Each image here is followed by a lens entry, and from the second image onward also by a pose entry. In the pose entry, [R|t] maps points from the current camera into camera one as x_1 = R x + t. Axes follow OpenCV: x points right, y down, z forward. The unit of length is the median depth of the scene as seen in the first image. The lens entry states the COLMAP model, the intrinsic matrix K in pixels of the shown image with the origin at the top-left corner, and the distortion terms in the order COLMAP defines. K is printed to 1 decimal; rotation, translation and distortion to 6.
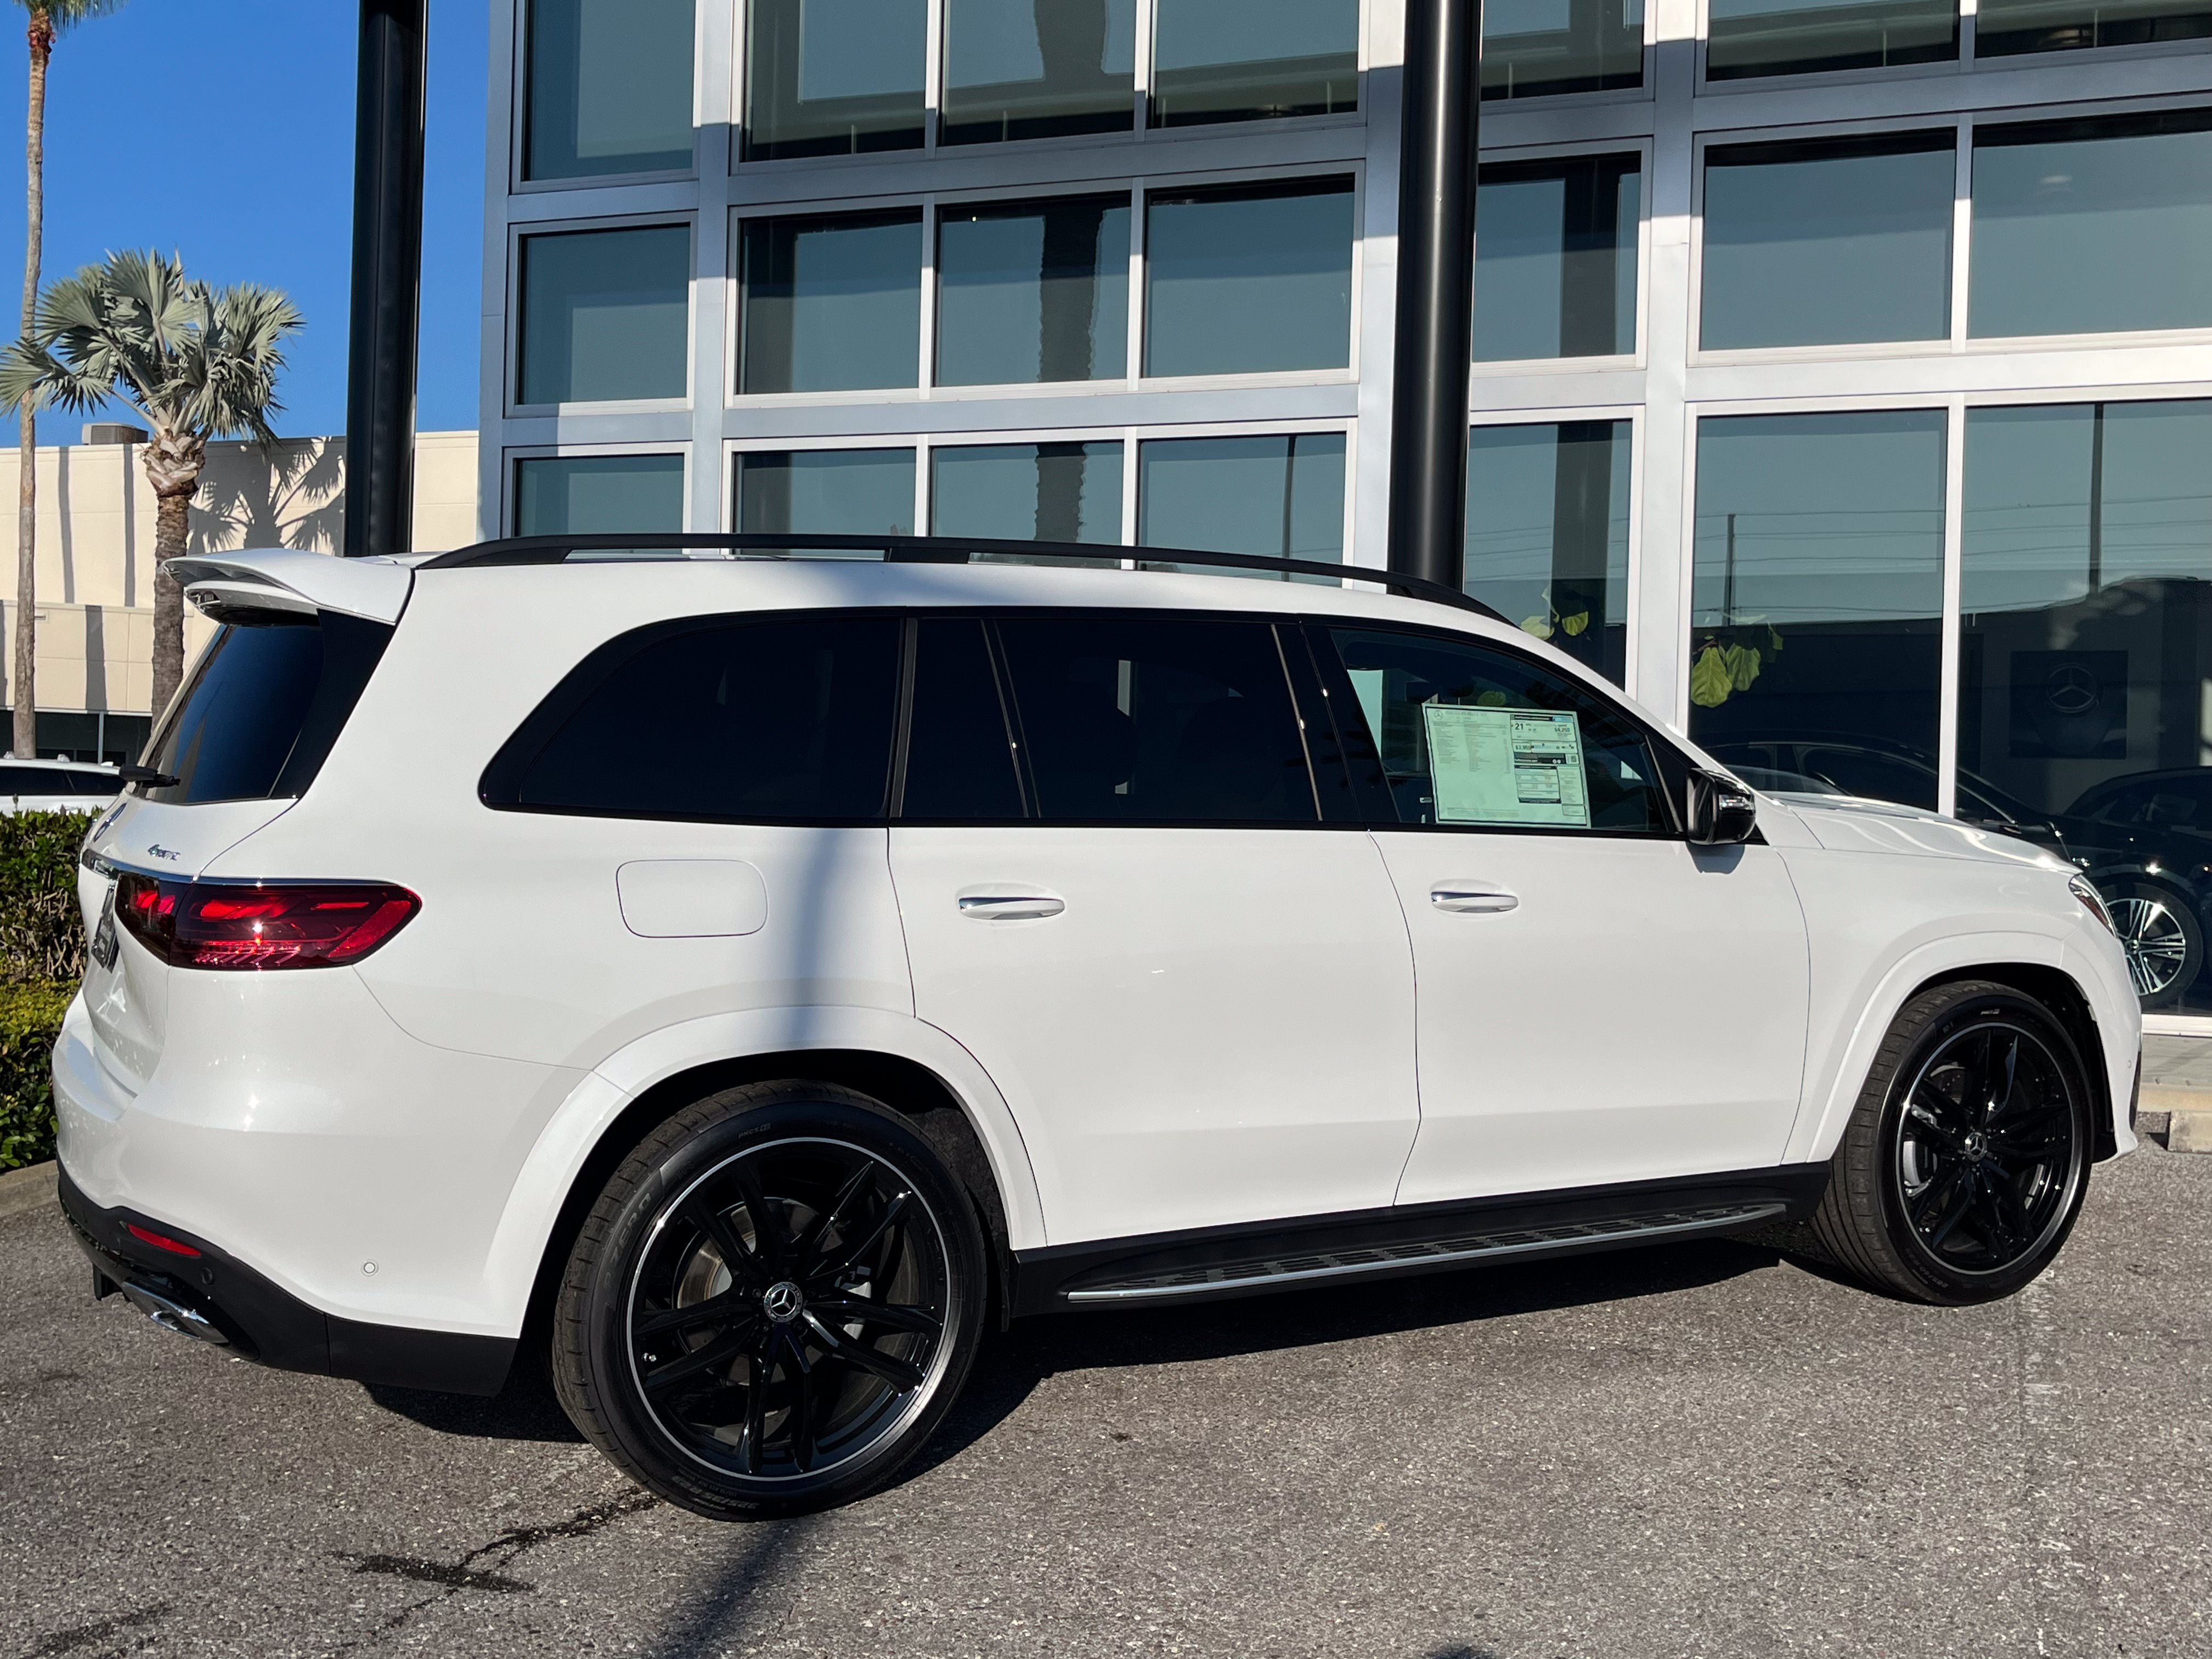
lens RADIAL K [[2305.0, 0, 1122.3], [0, 2305.0, 811.9], [0, 0, 1]] dist [0.025893, 0.000000]
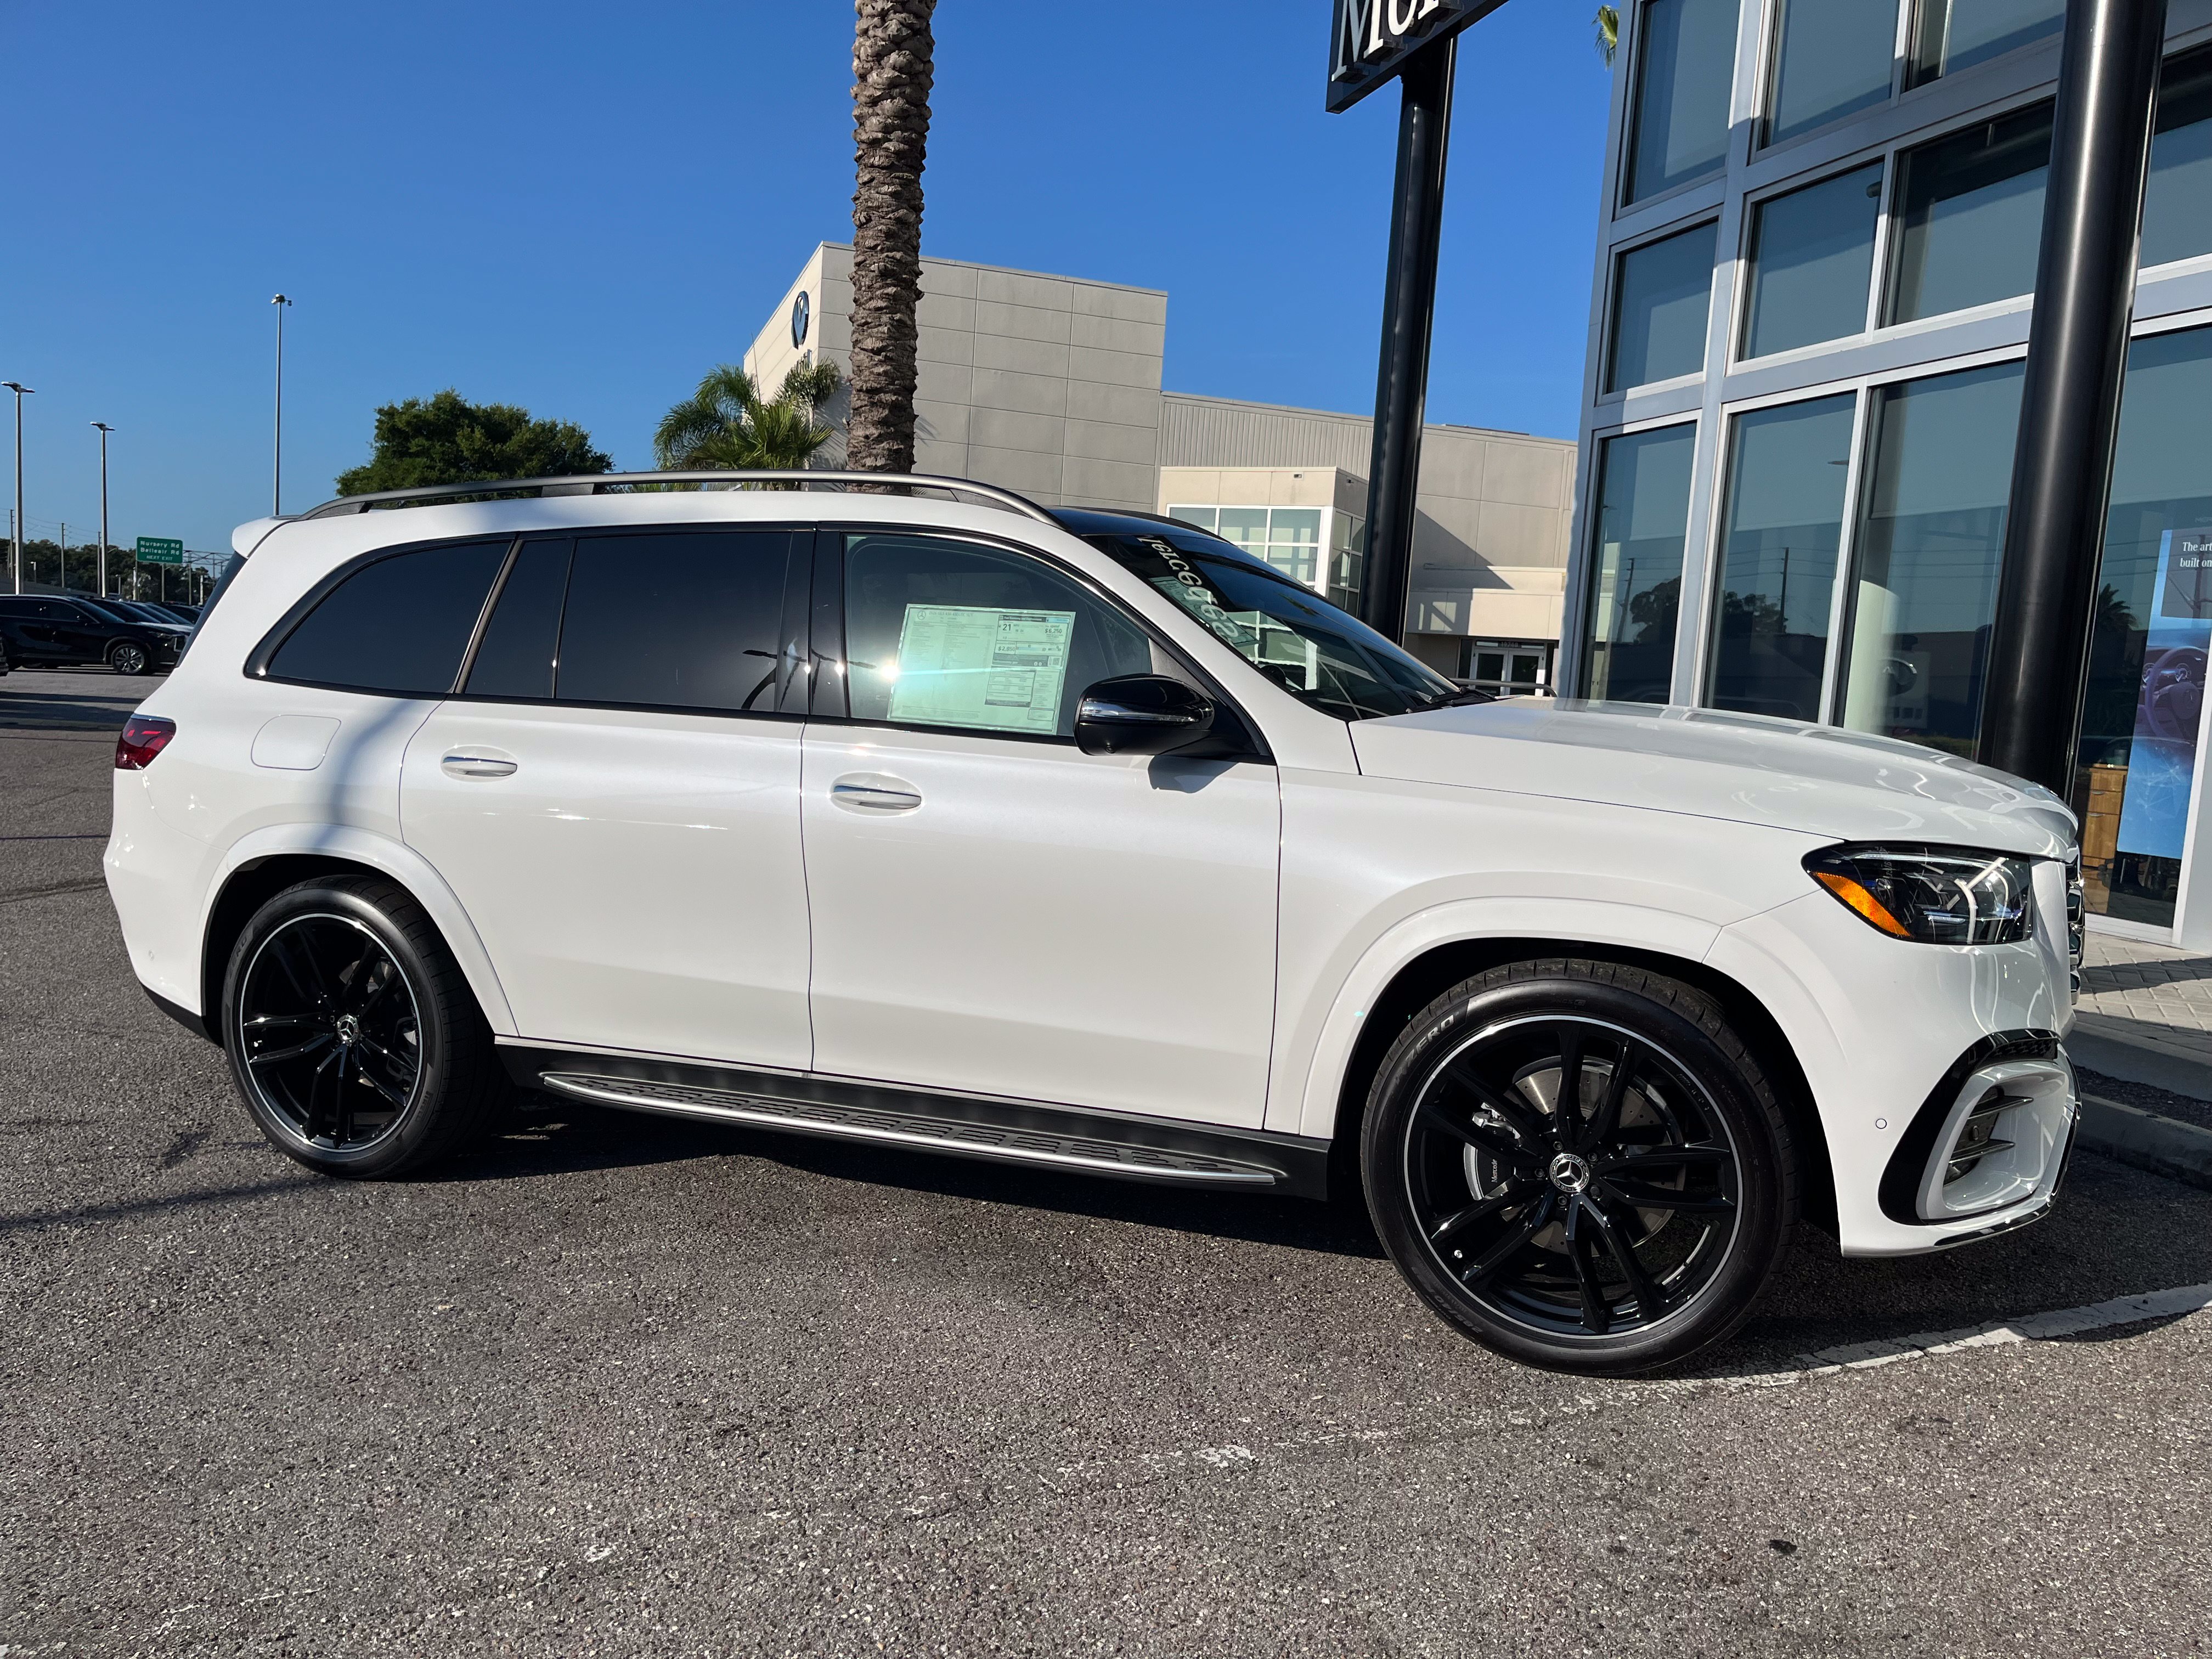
lens RADIAL K [[1655.7, 0, 1126.5], [0, 1655.7, 853.6], [0, 0, 1]] dist [0.033096, -0.030587]
pose [[0.629447, 0.096765, -0.770995, 0.357551], [-0.038477, 0.994880, 0.093451, -0.004208], [0.776091, -0.029157, 0.629947, 0.277910]]
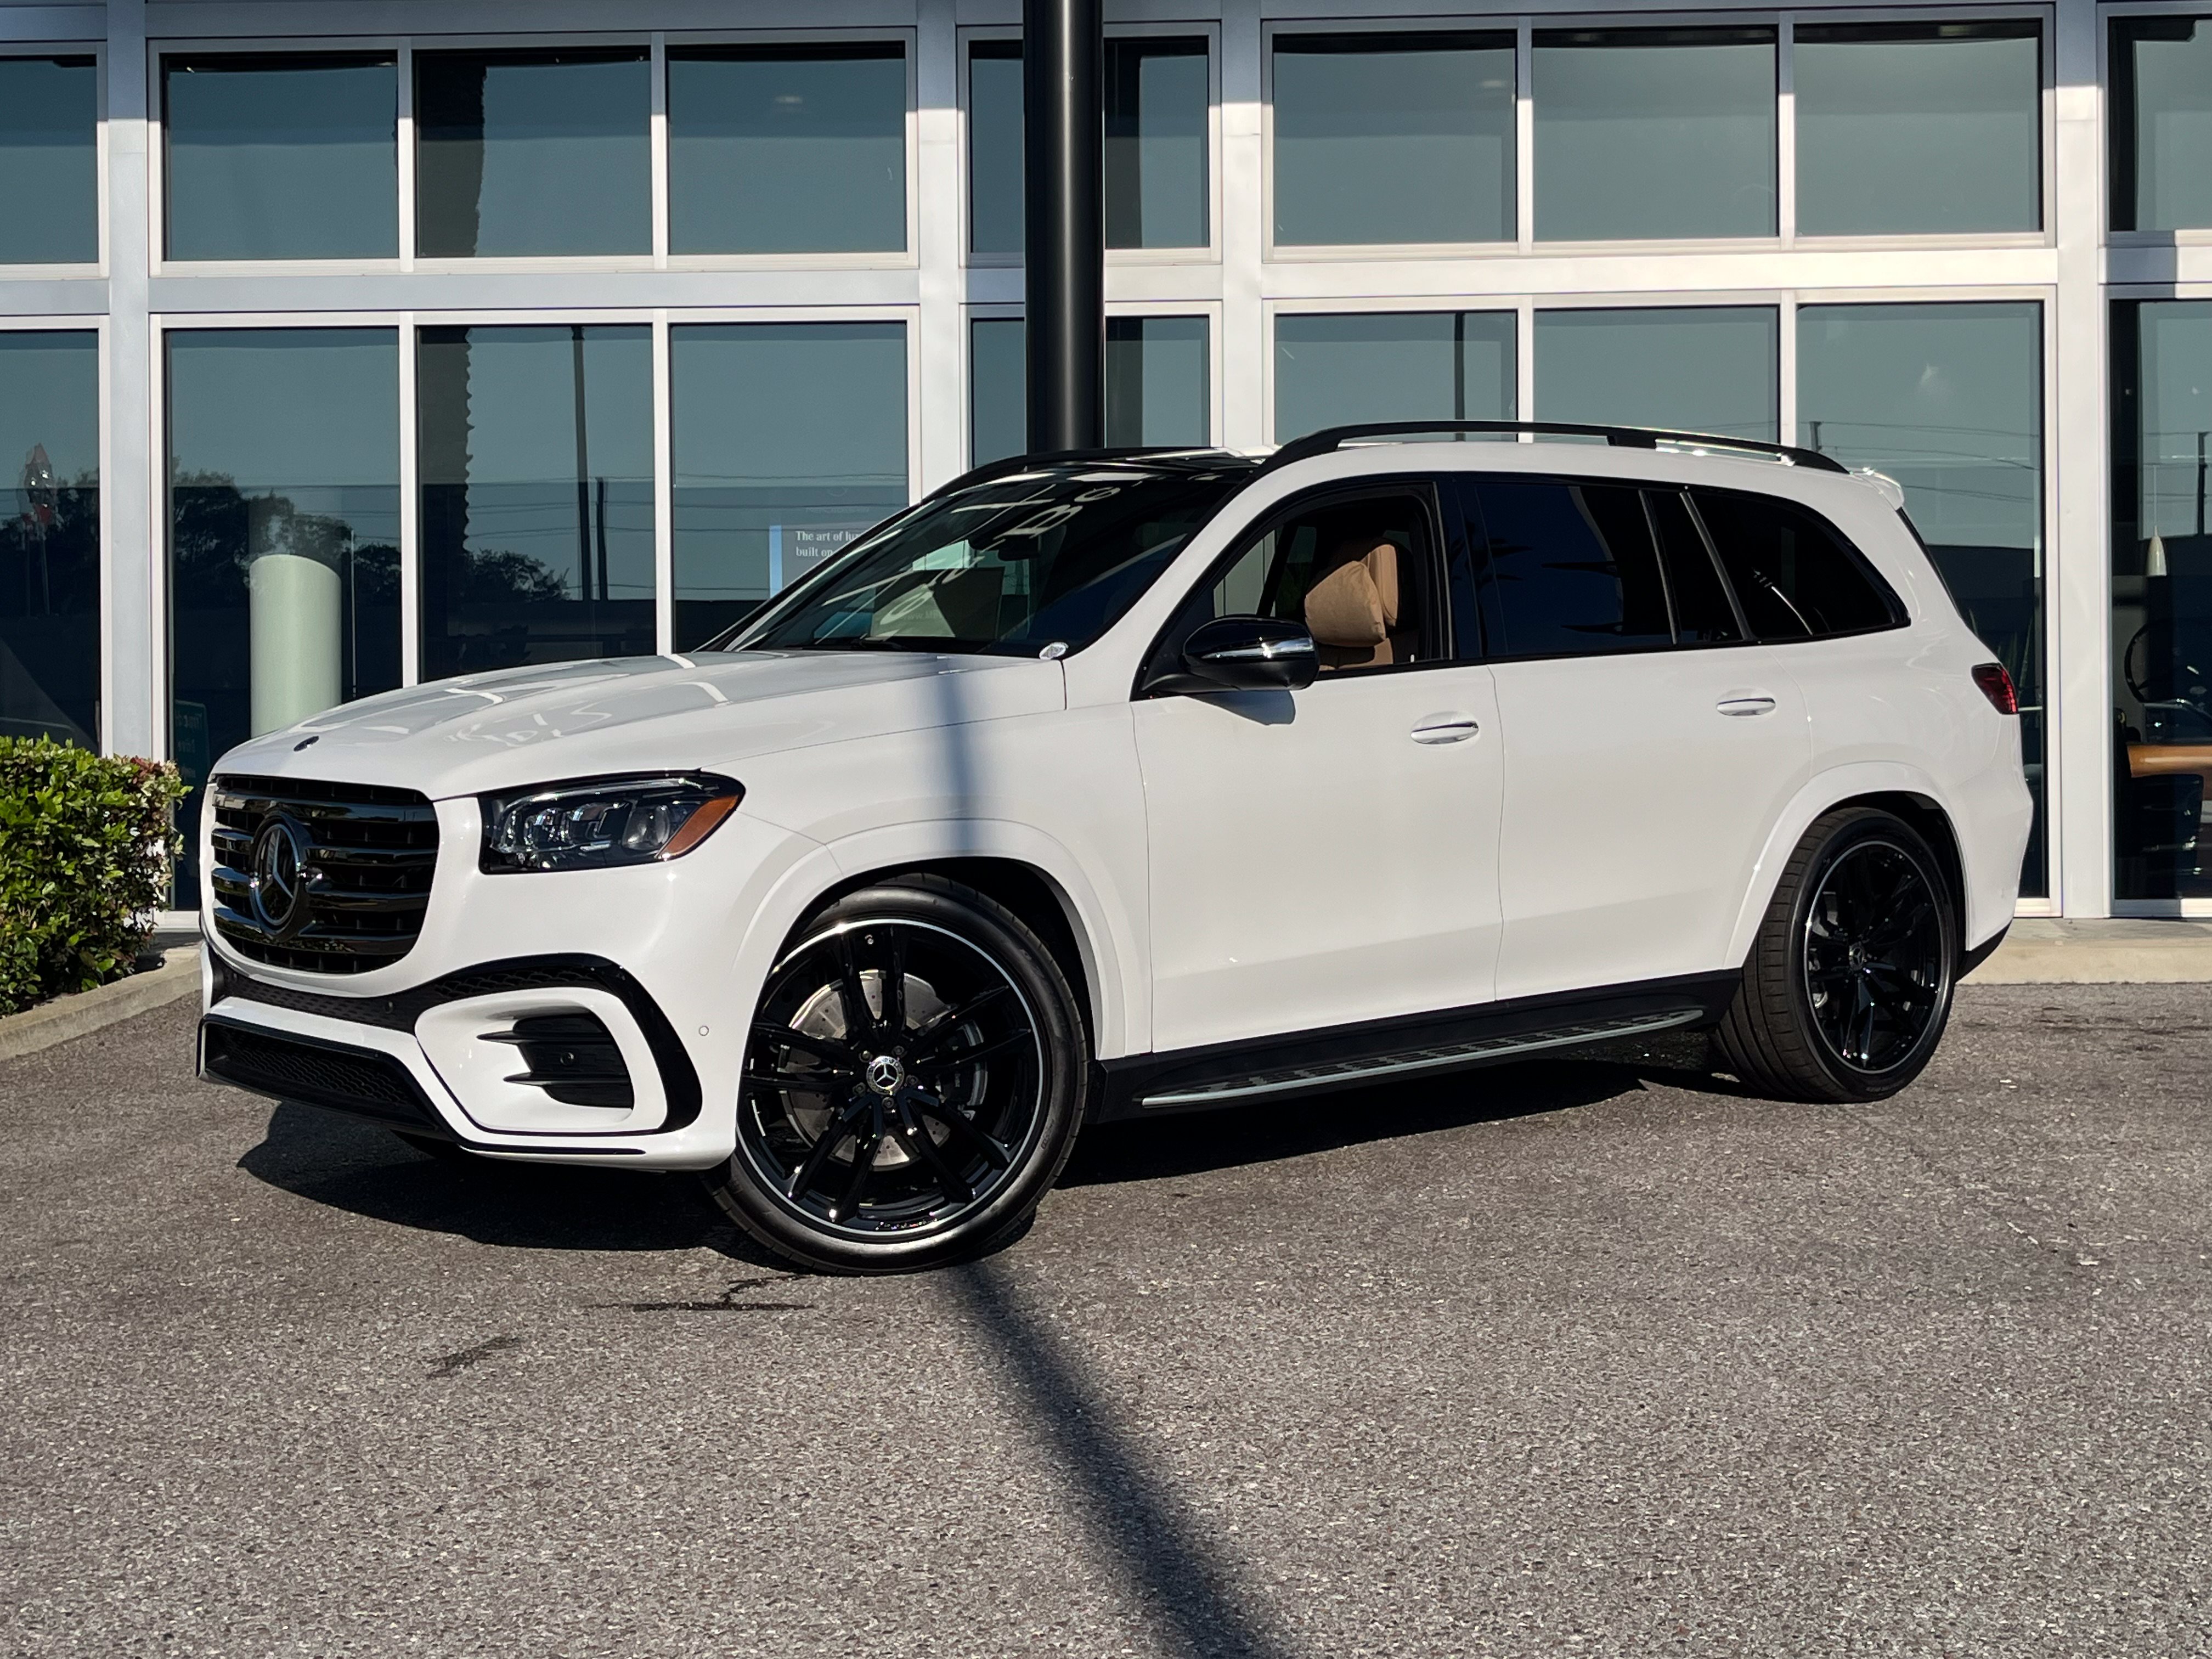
lens RADIAL K [[2835.7, 0, 1107.6], [0, 2835.7, 824.2], [0, 0, 1]] dist [0.015710, 0.000000]
pose [[0.954617, -0.030687, 0.296252, -0.179193], [0.028203, 0.999522, 0.012657, 0.025568], [-0.296499, -0.003728, 0.955026, -0.112190]]
